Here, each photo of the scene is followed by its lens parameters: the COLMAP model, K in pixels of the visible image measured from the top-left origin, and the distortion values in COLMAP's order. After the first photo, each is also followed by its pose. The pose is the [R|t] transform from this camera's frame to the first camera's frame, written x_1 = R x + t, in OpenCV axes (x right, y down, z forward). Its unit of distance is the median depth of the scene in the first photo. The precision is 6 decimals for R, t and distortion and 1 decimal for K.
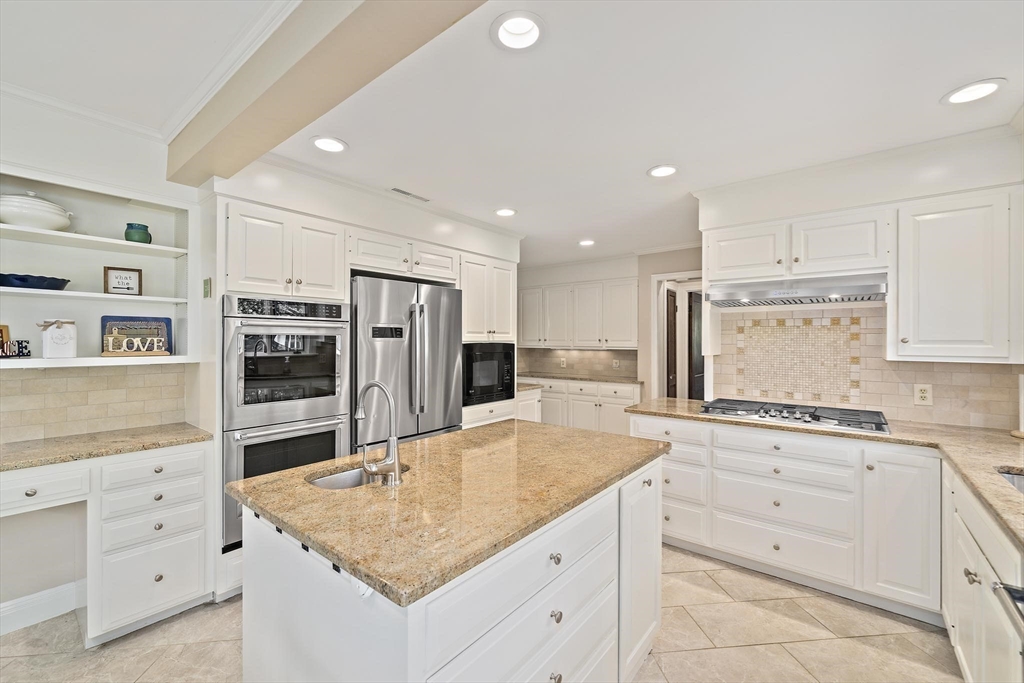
lens RADIAL K [[430.0, 0, 514.0], [0, 430.0, 338.3], [0, 0, 1]] dist [-0.000048, -0.000713]
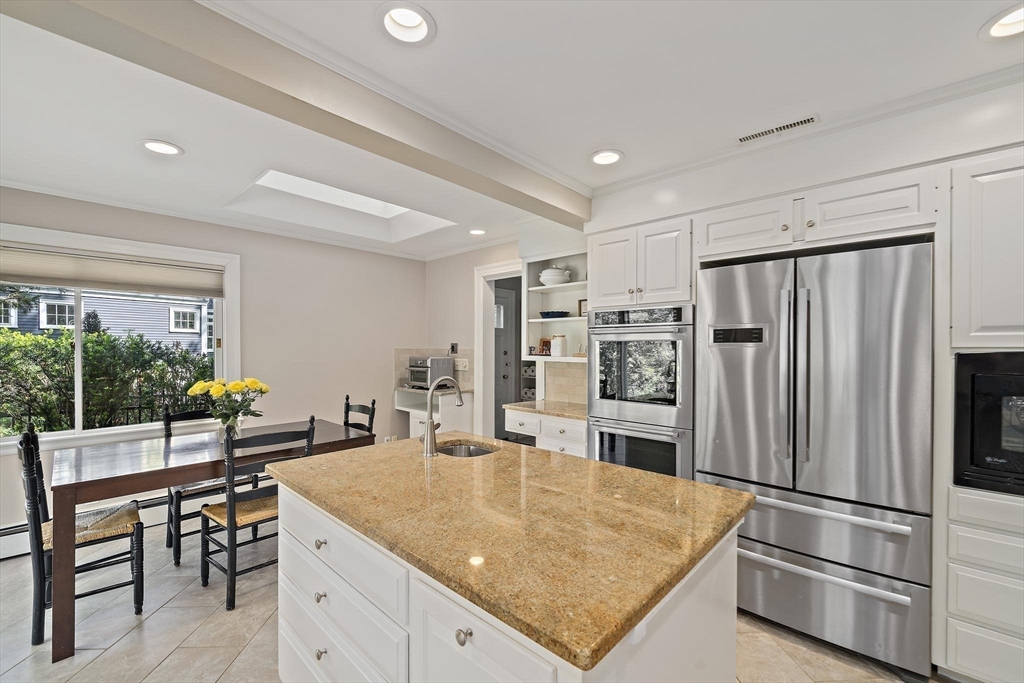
lens RADIAL K [[430.0, 0, 515.1], [0, 430.0, 347.8], [0, 0, 1]] dist [-0.000048, -0.000713]
pose [[-0.090333, -0.000347, -0.995912, 0.589100], [0.001479, 0.999999, -0.000482, 0.008833], [0.995910, -0.001517, -0.090333, 0.824717]]
